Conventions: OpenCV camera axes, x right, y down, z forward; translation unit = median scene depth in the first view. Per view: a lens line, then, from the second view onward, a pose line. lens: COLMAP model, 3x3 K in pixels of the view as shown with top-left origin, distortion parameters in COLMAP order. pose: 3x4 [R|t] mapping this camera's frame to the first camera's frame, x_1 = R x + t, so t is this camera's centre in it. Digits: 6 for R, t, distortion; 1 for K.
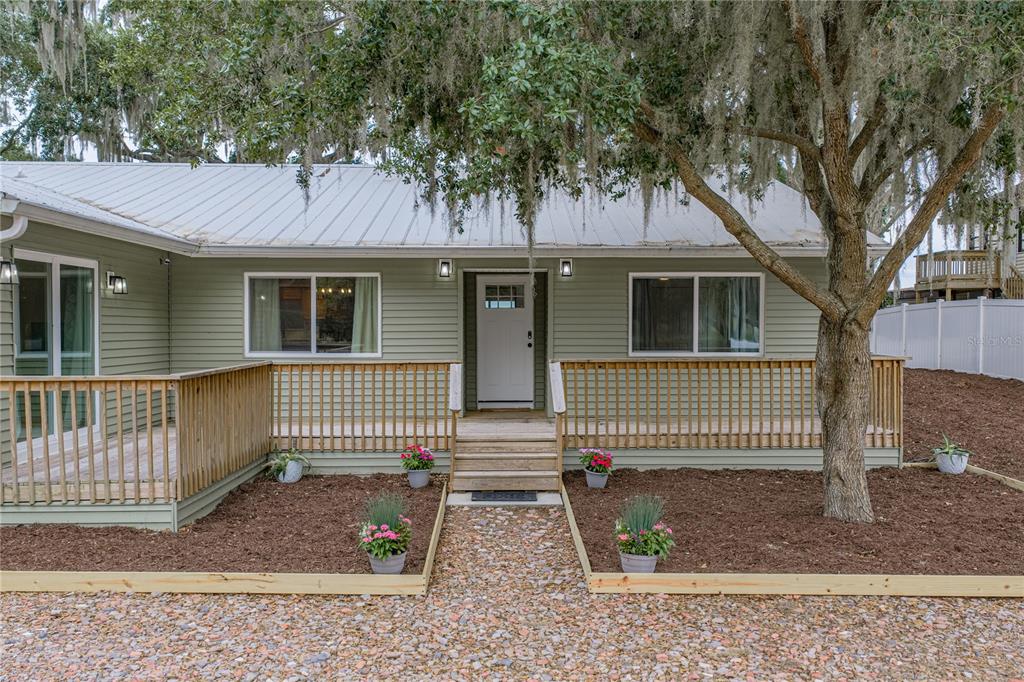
lens RADIAL K [[846.5, 0, 501.9], [0, 846.5, 336.3], [0, 0, 1]] dist [0.063033, 0.004979]
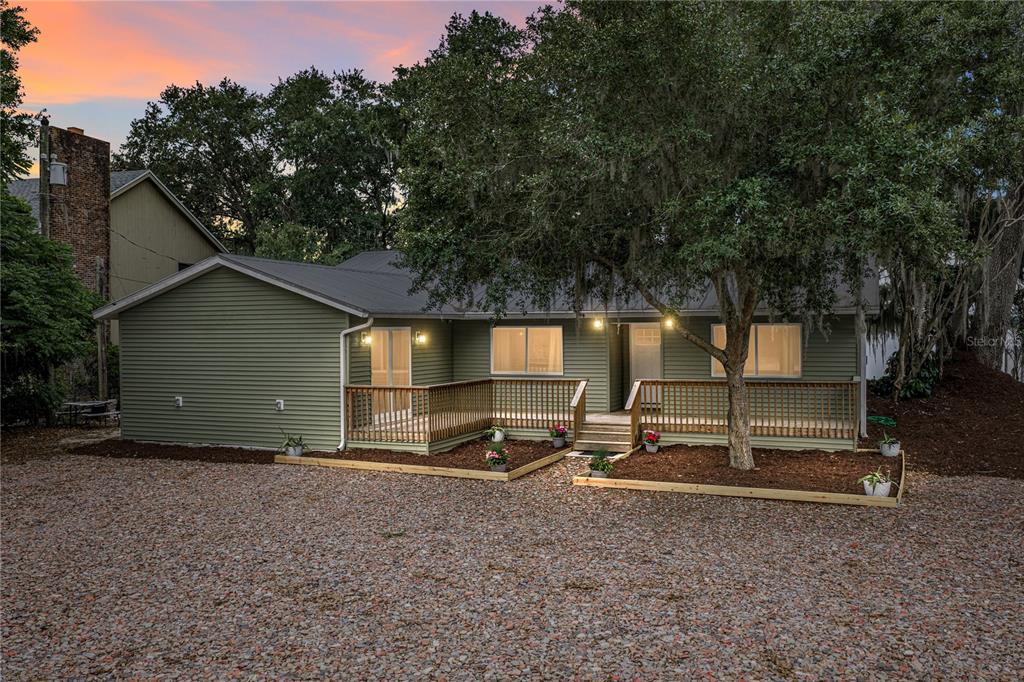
lens RADIAL K [[846.5, 0, 516.7], [0, 846.5, 343.3], [0, 0, 1]] dist [0.063033, 0.004979]
pose [[0.920980, -0.001034, -0.389608, 0.534315], [0.005216, 0.999940, 0.009676, -0.068902], [0.389574, -0.010944, 0.920930, -0.735735]]
